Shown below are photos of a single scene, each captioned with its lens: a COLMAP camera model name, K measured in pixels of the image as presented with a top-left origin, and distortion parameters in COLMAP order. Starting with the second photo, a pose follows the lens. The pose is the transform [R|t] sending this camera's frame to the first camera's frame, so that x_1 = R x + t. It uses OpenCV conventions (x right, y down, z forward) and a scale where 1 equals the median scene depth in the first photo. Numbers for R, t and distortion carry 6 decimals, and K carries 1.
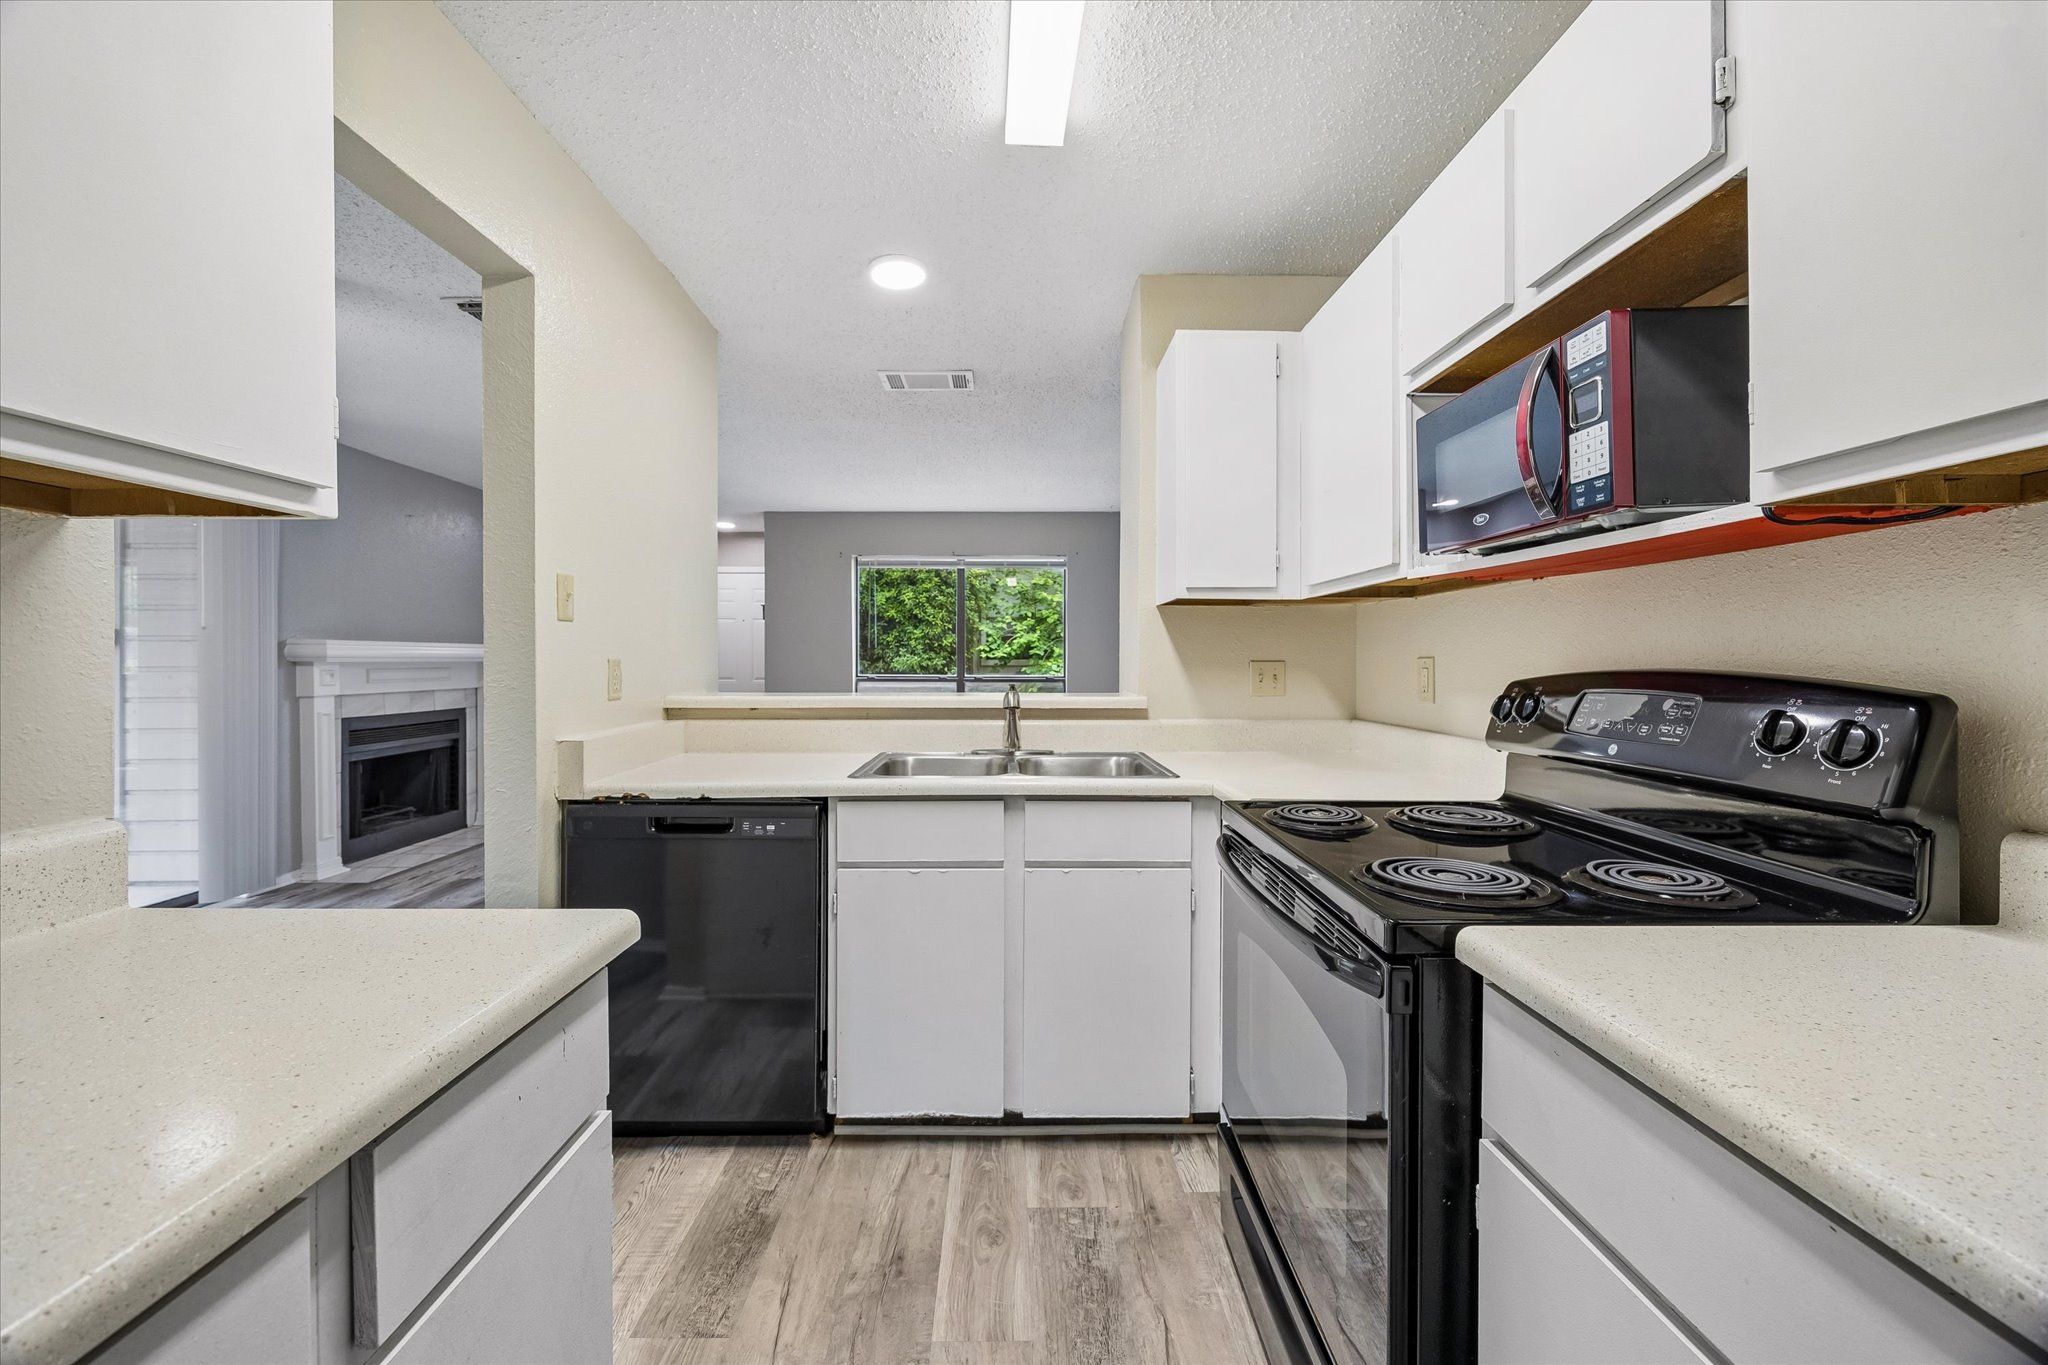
lens RADIAL K [[777.8, 0, 1015.6], [0, 777.8, 669.7], [0, 0, 1]] dist [-0.007100, 0.000673]
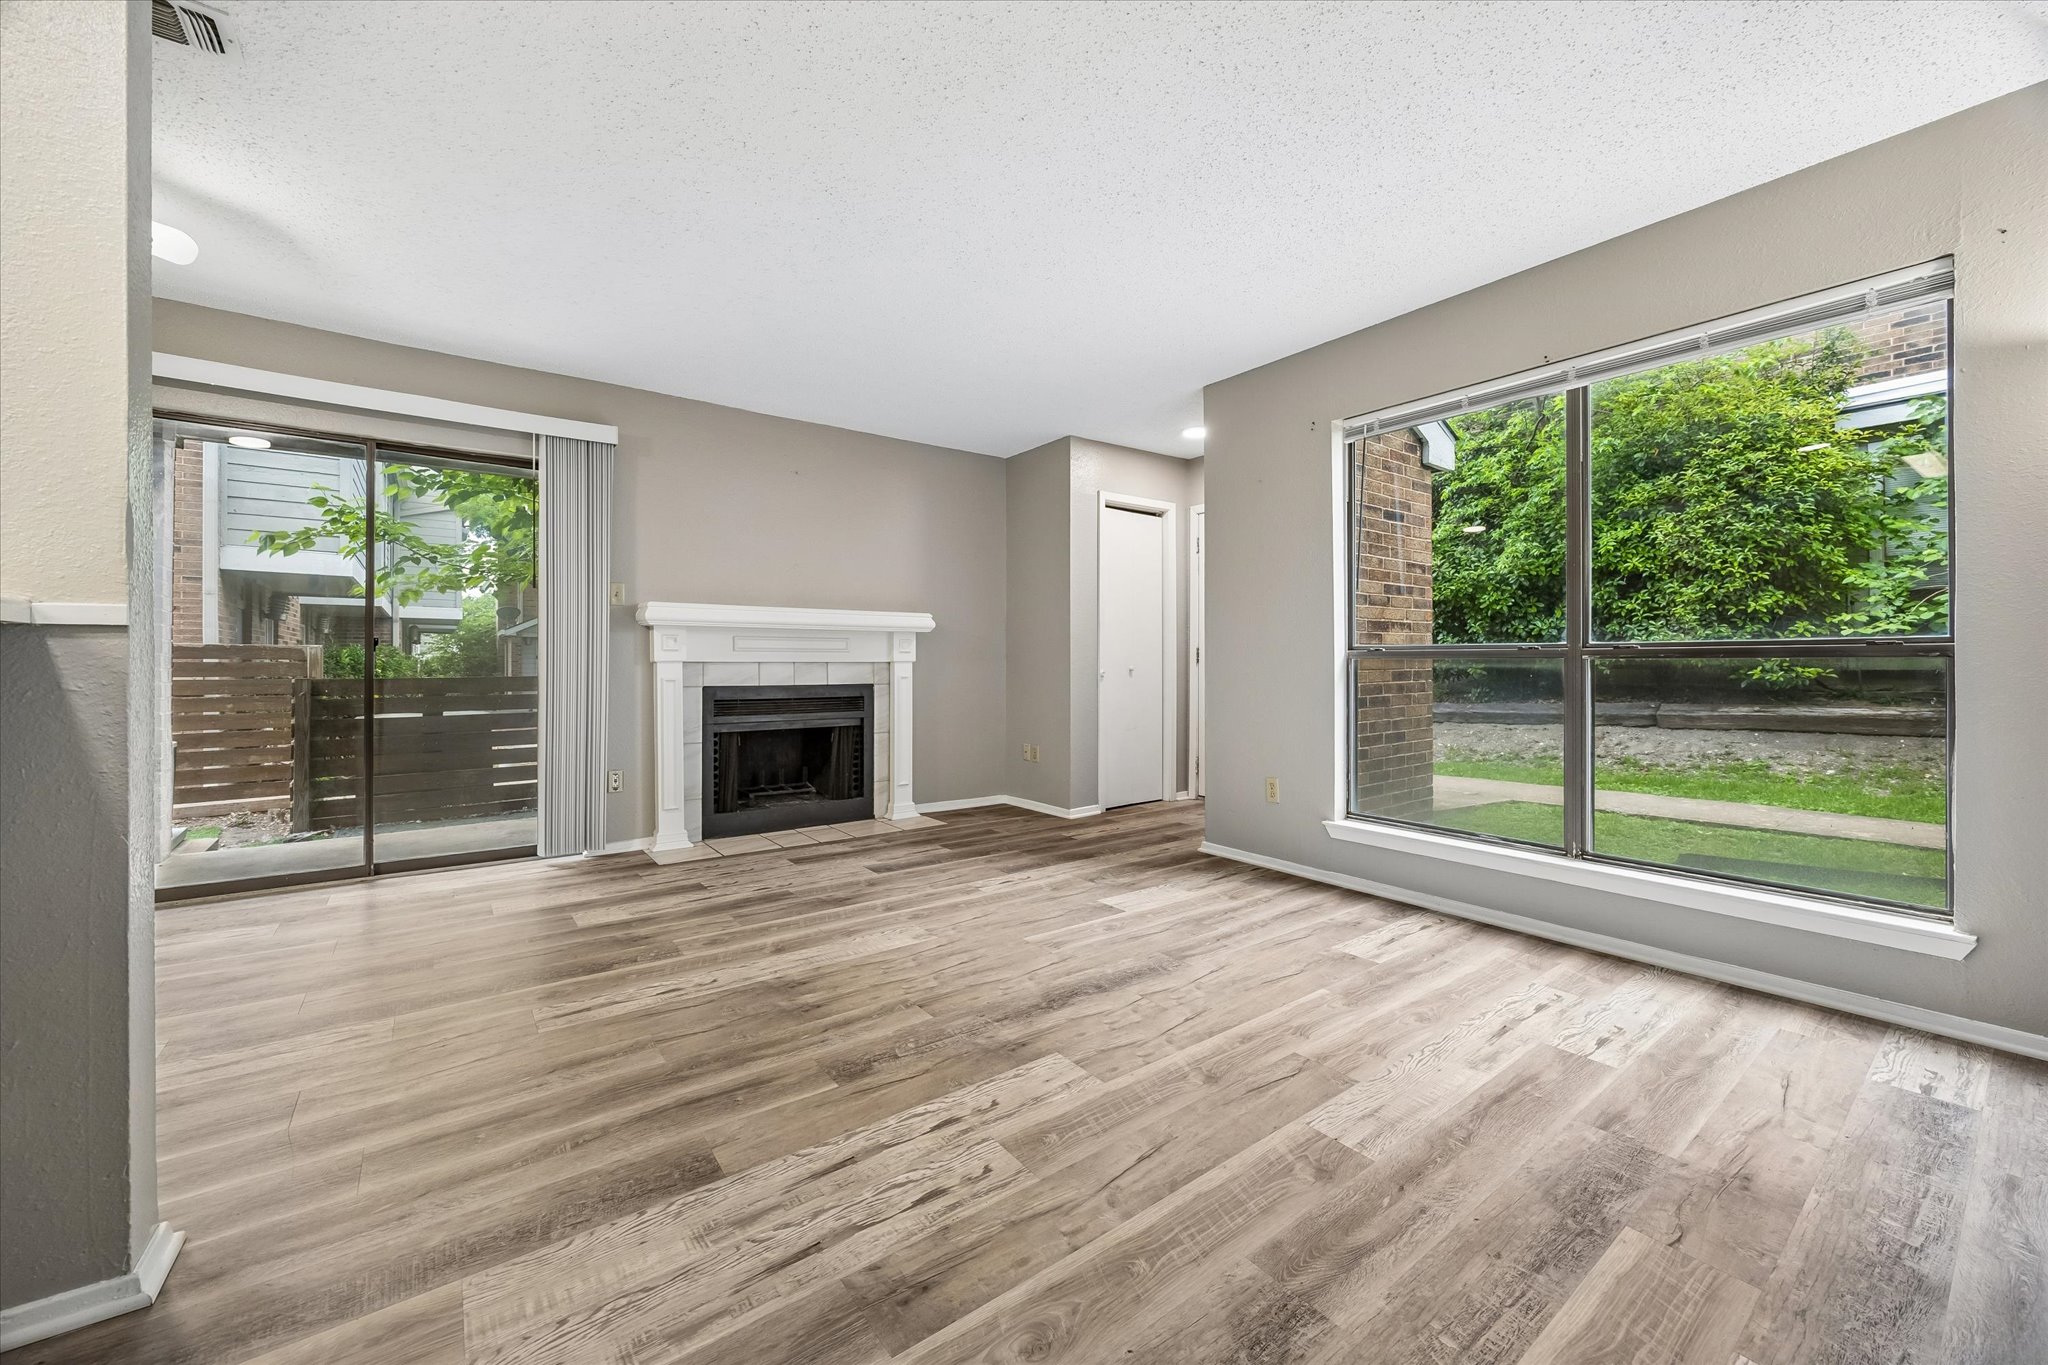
lens RADIAL K [[777.8, 0, 1015.3], [0, 777.8, 668.3], [0, 0, 1]] dist [-0.007100, 0.000673]
pose [[0.585996, 0.005198, -0.810297, 0.111694], [-0.007766, 0.999970, 0.000799, 0.029723], [0.810276, 0.005824, 0.586019, 0.611937]]
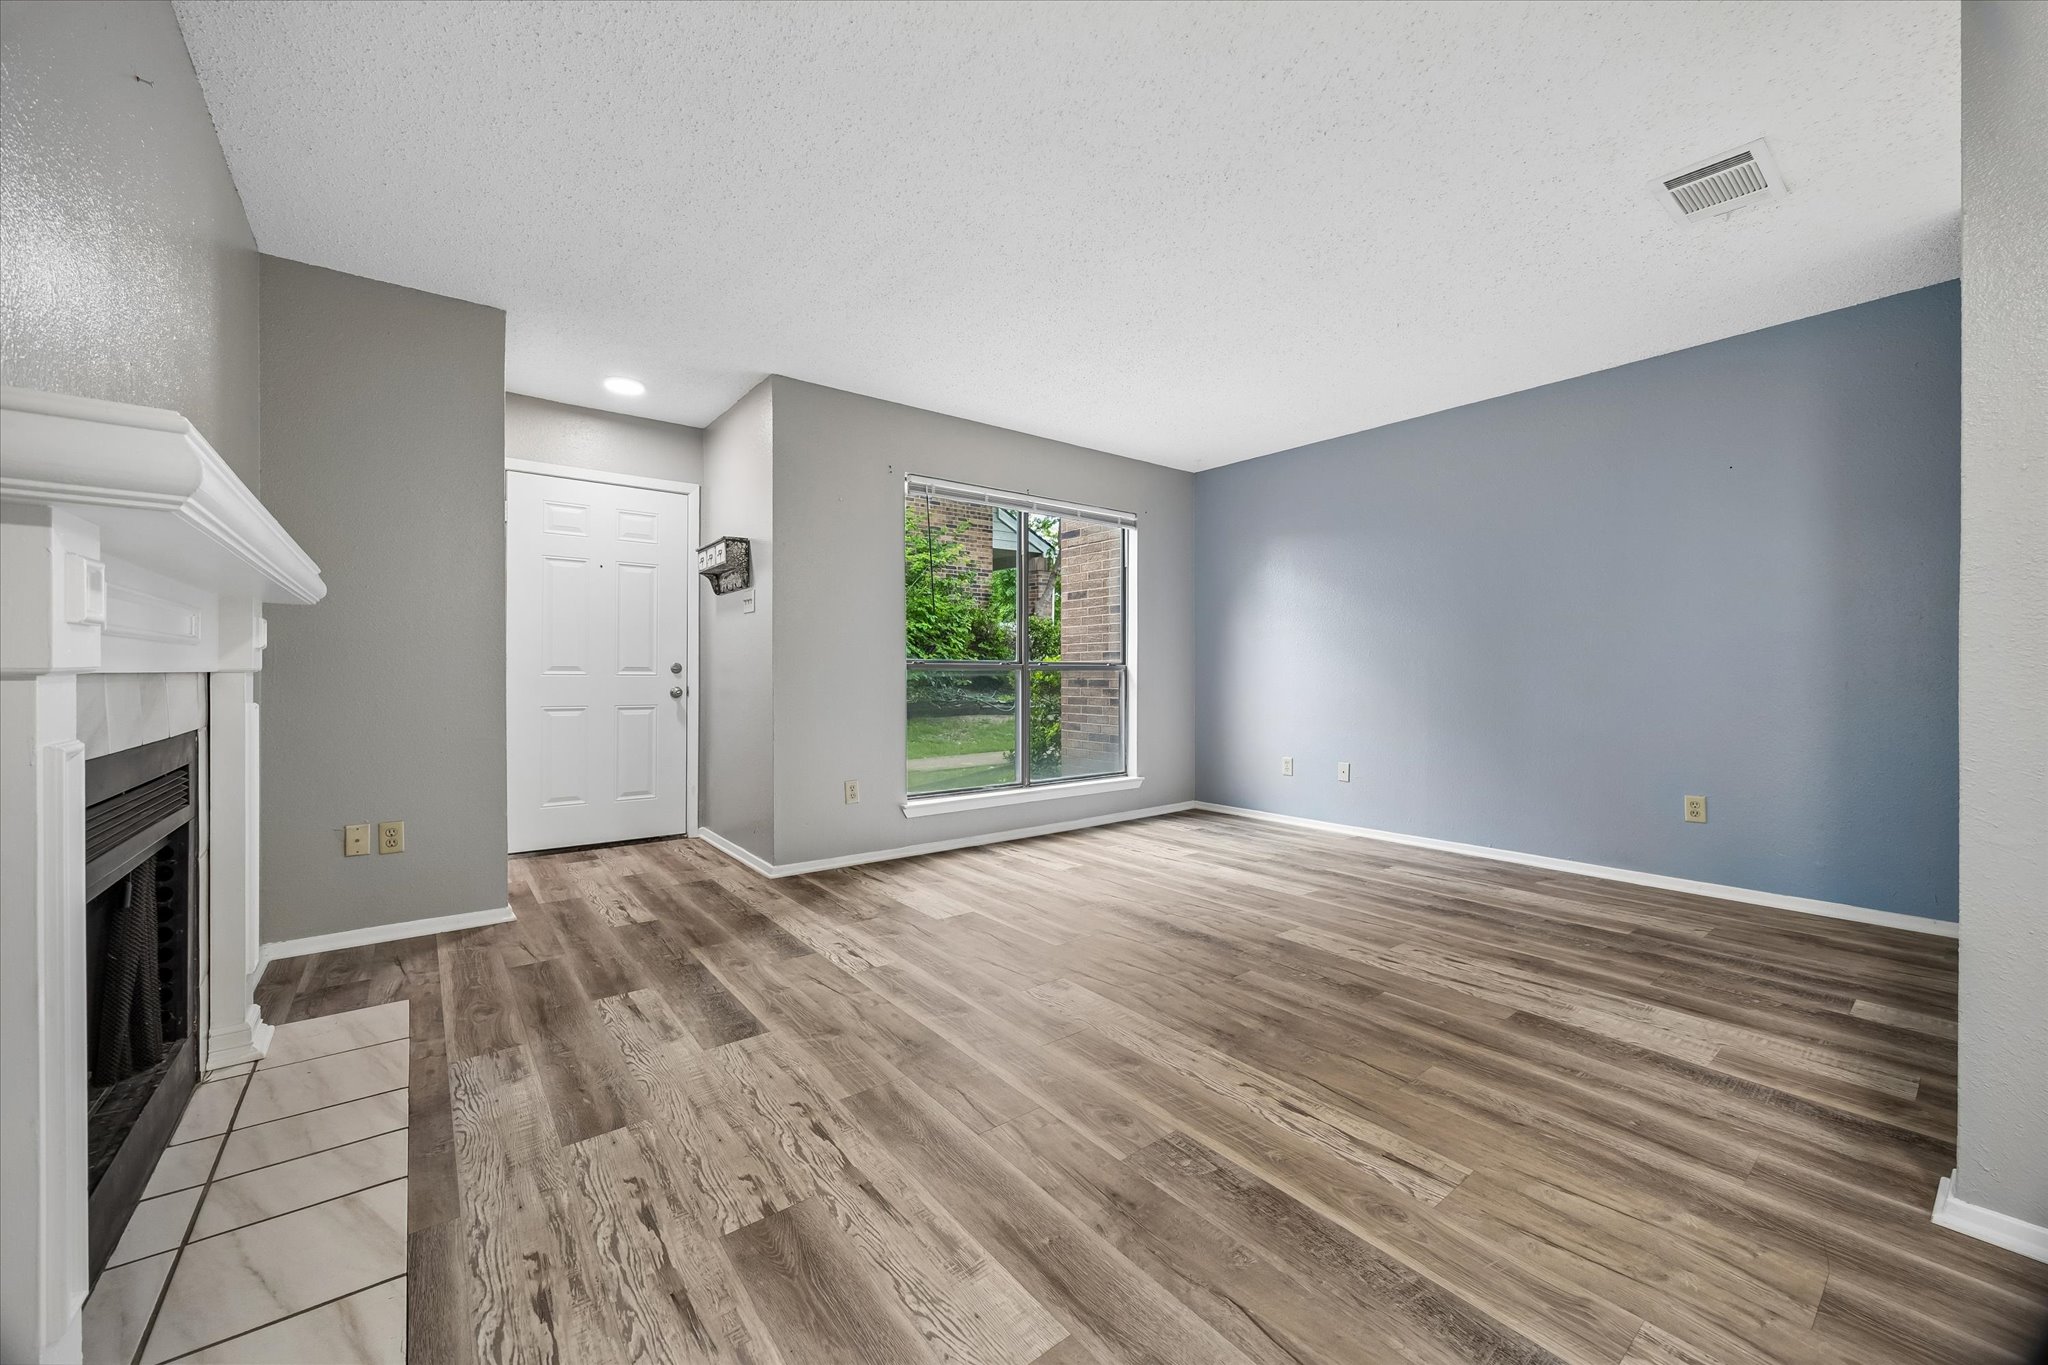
lens RADIAL K [[777.8, 0, 1005.2], [0, 777.8, 664.8], [0, 0, 1]] dist [-0.007100, 0.000673]
pose [[0.801527, 0.003143, 0.597950, -0.633024], [0.008003, 0.999840, -0.015982, 0.029034], [-0.597905, 0.017596, 0.801374, 0.519678]]
